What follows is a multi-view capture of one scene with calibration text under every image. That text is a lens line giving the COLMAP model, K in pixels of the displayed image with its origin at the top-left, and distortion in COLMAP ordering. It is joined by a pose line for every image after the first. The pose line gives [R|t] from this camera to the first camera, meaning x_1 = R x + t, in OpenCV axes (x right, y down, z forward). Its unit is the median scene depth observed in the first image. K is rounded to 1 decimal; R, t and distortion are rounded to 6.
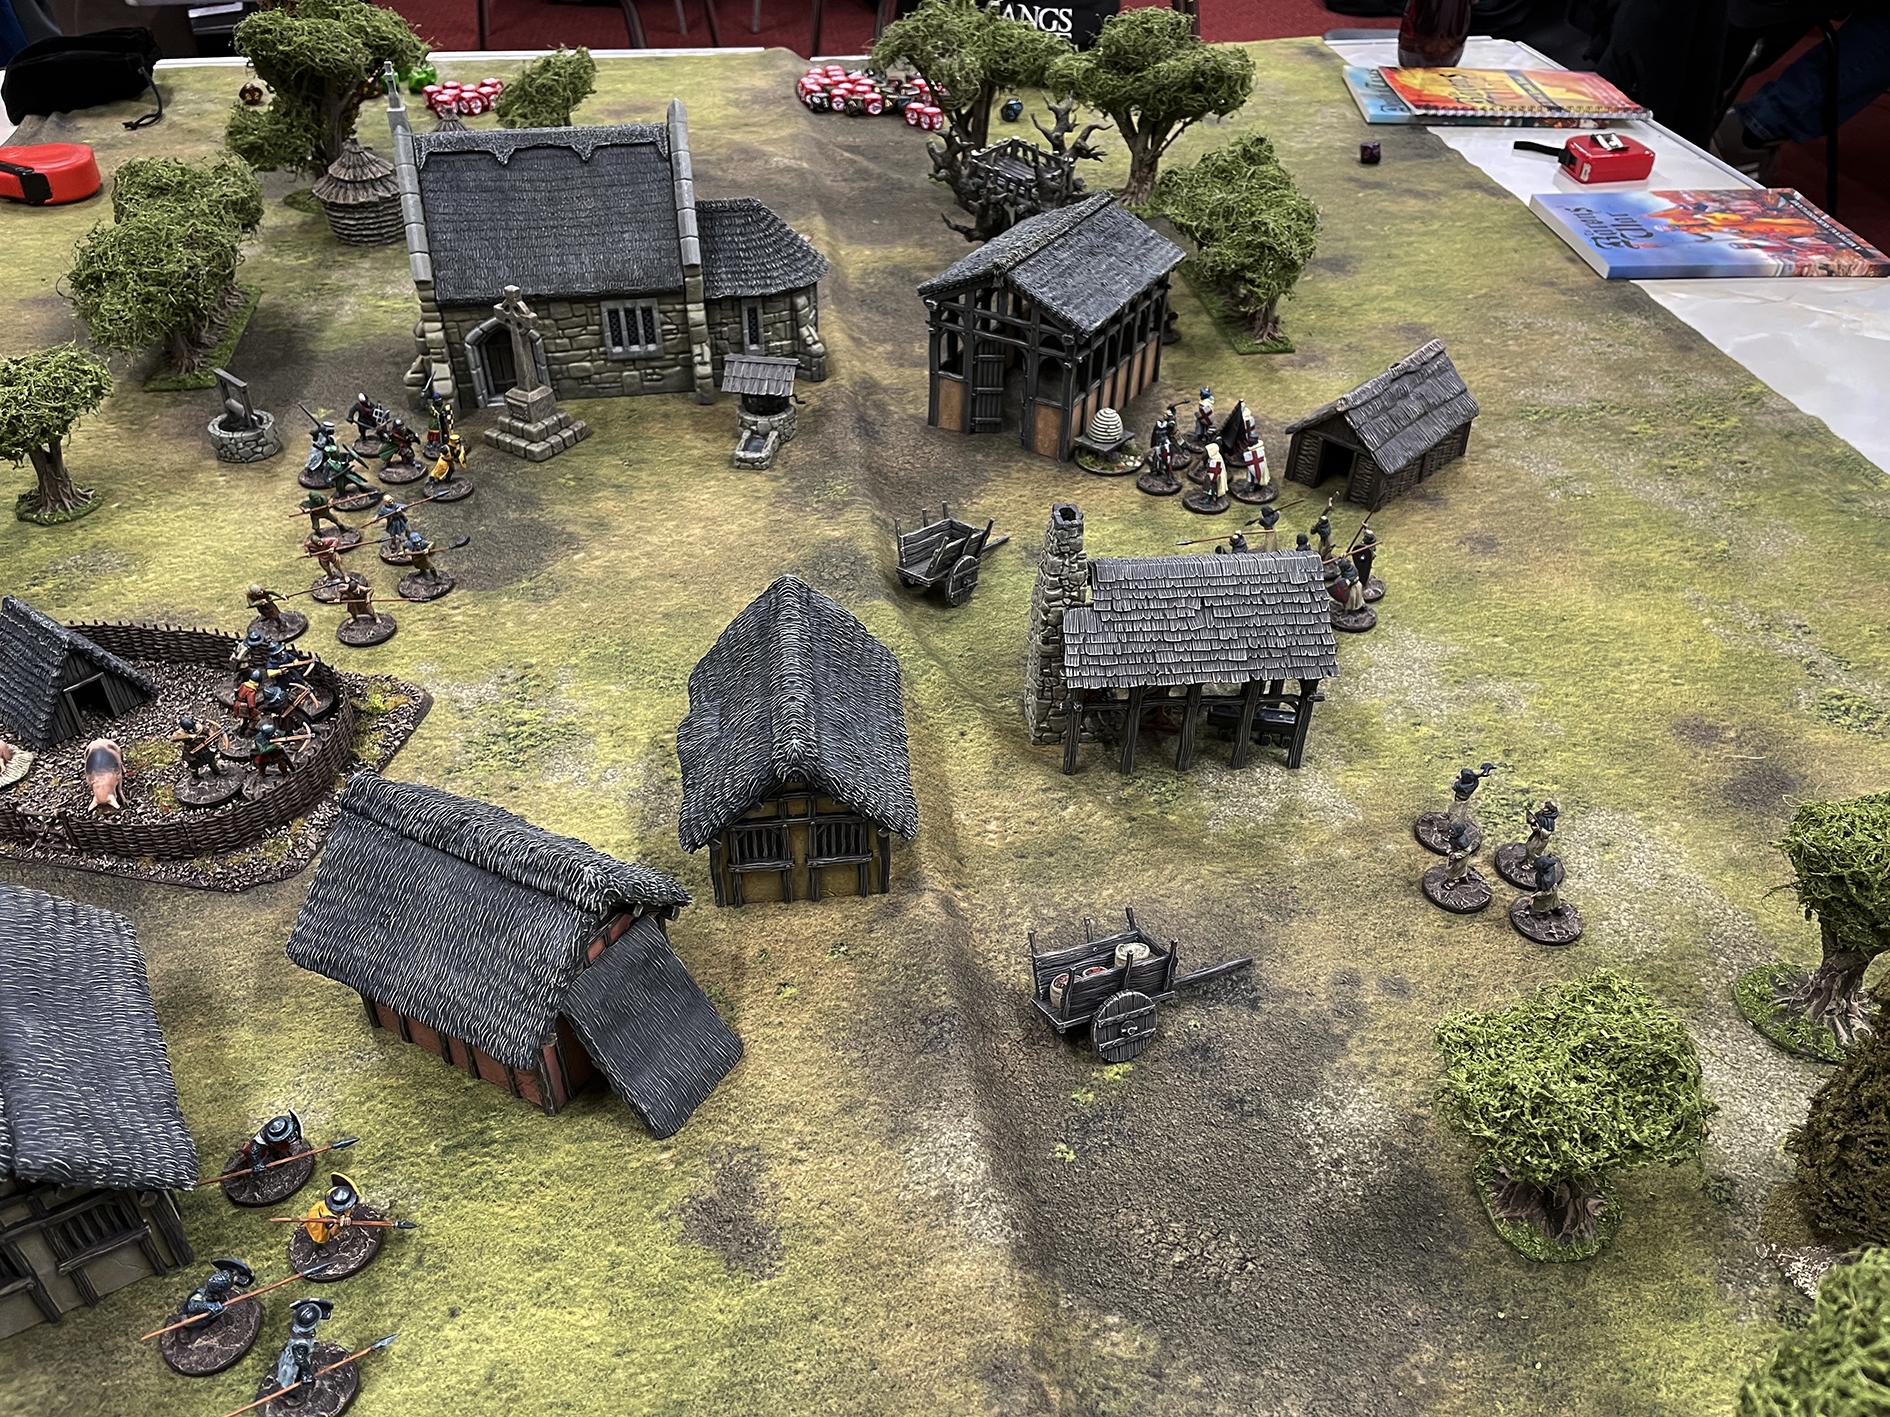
lens RADIAL K [[1474.6, 0, 954.6], [0, 1474.6, 704.3], [0, 0, 1]] dist [0.043866, -0.056591]
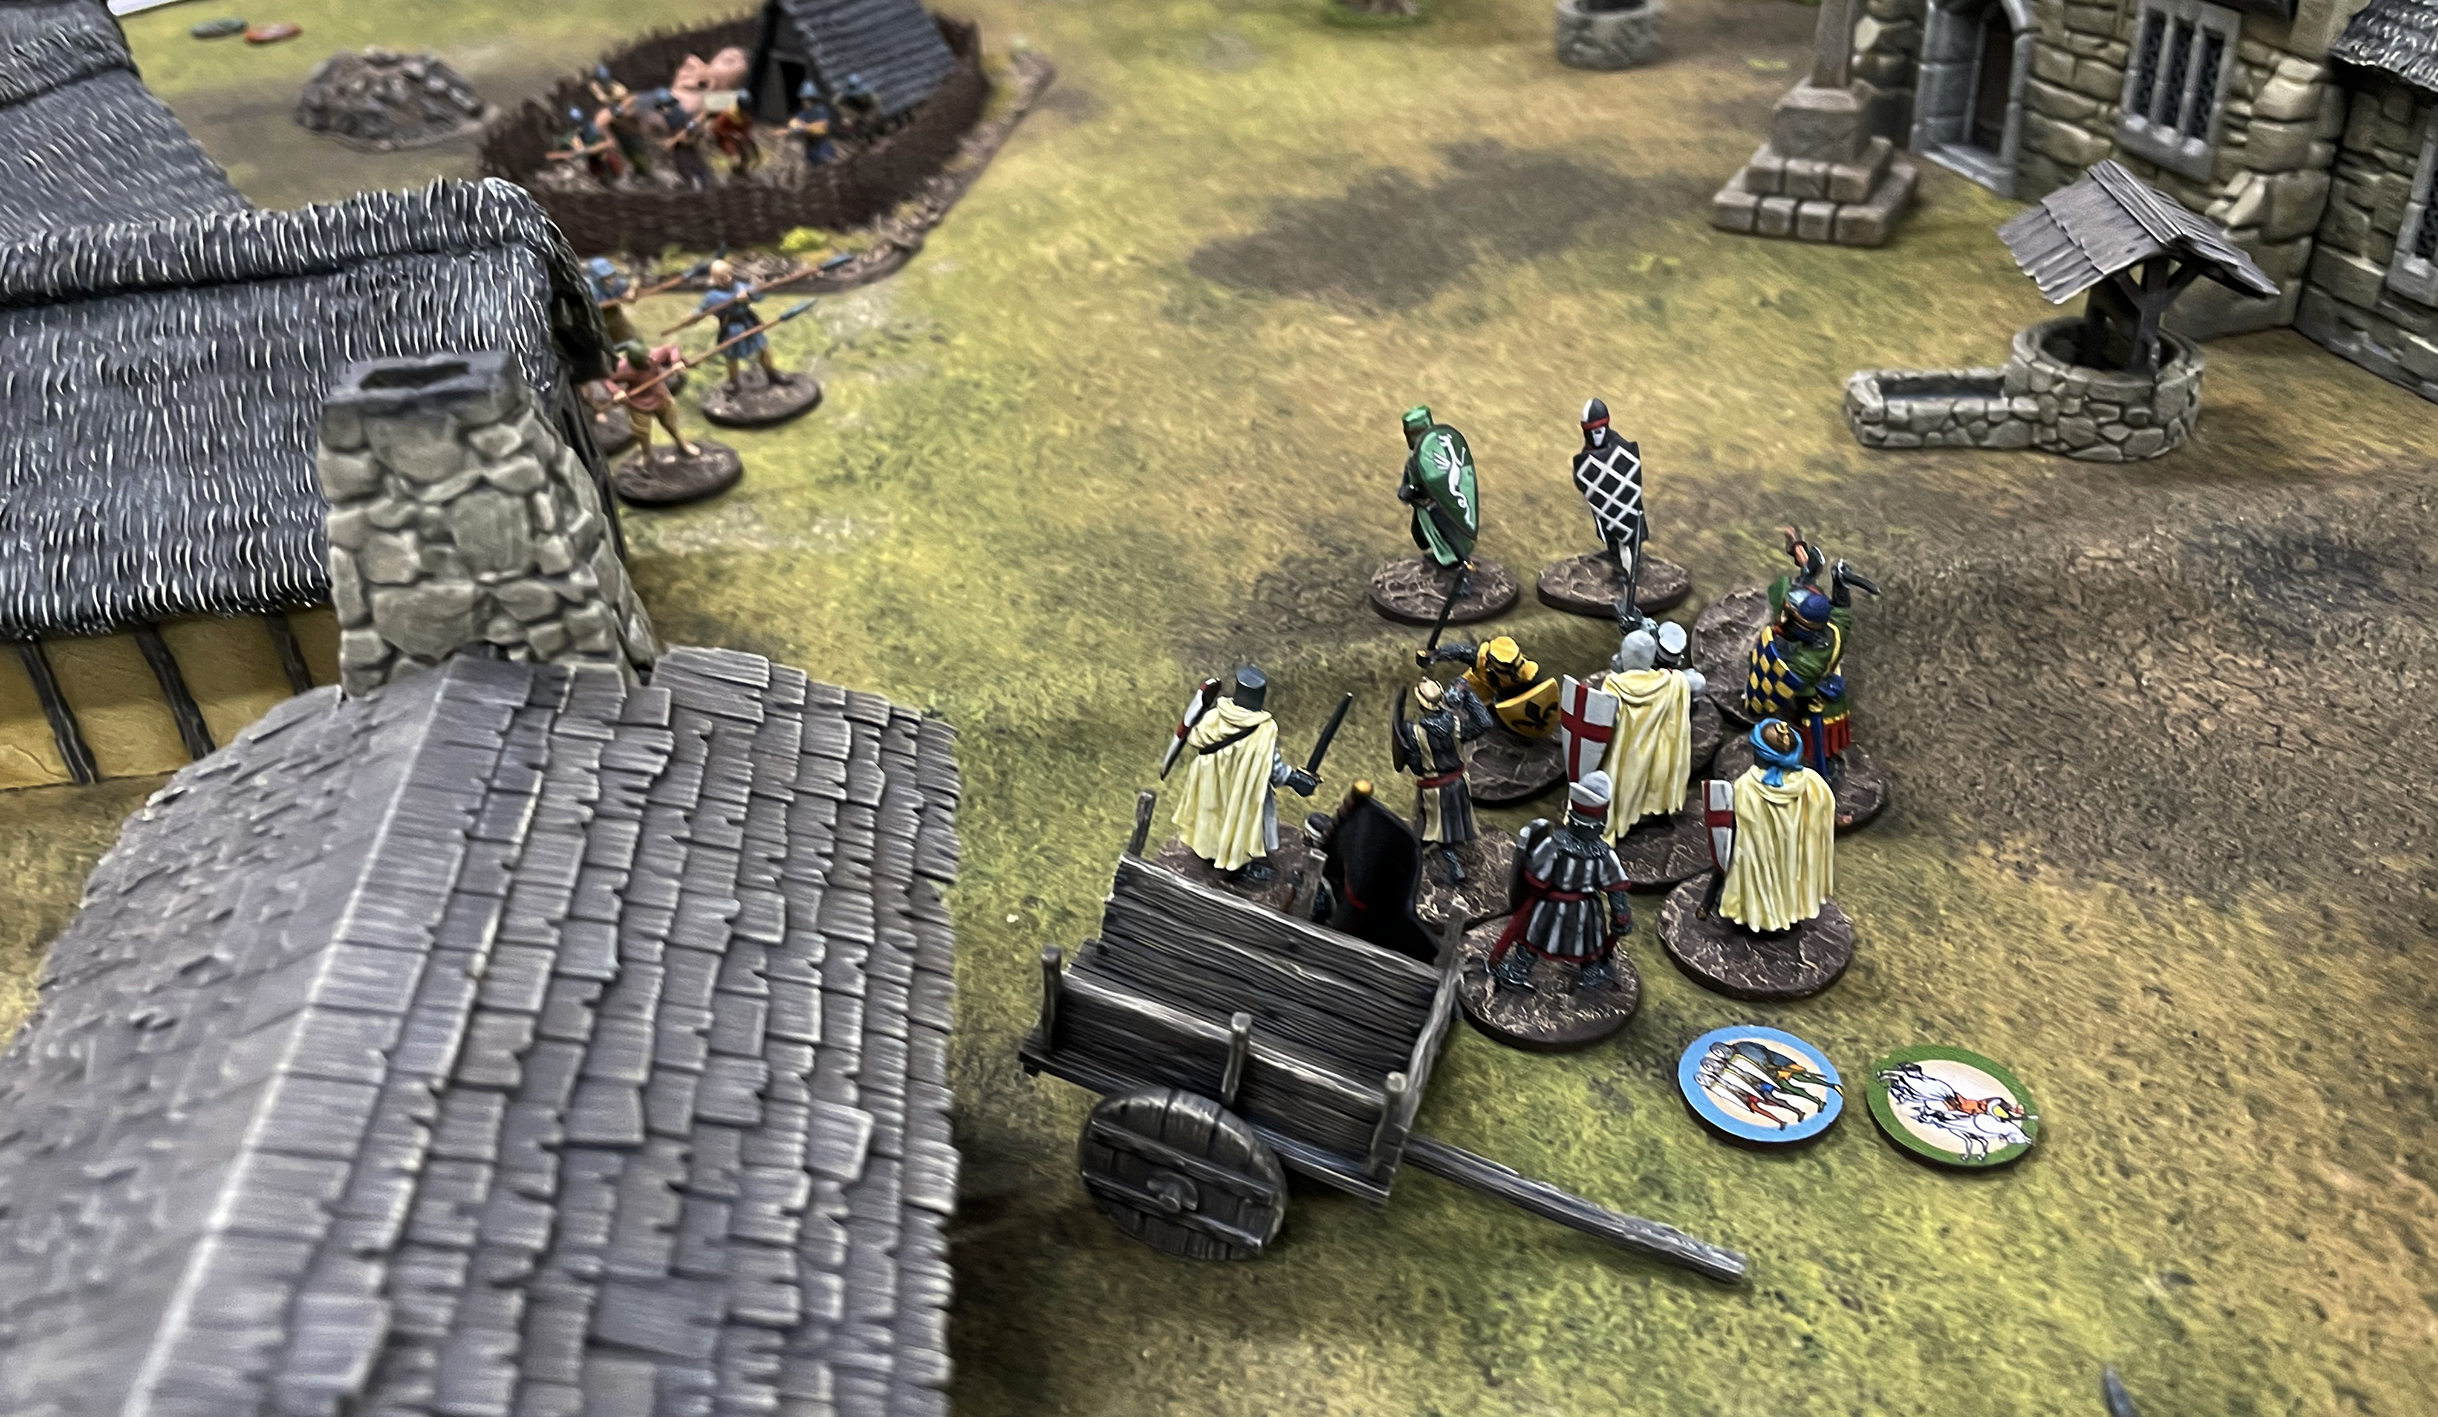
lens RADIAL K [[1894.6, 0, 1174.6], [0, 1894.6, 611.8], [0, 0, 1]] dist [0.063608, -0.110856]
pose [[0.015666, 0.496198, -0.868068, 0.265563], [-0.552663, 0.727799, 0.406045, -0.214083], [0.833258, 0.473388, 0.285632, 0.721689]]
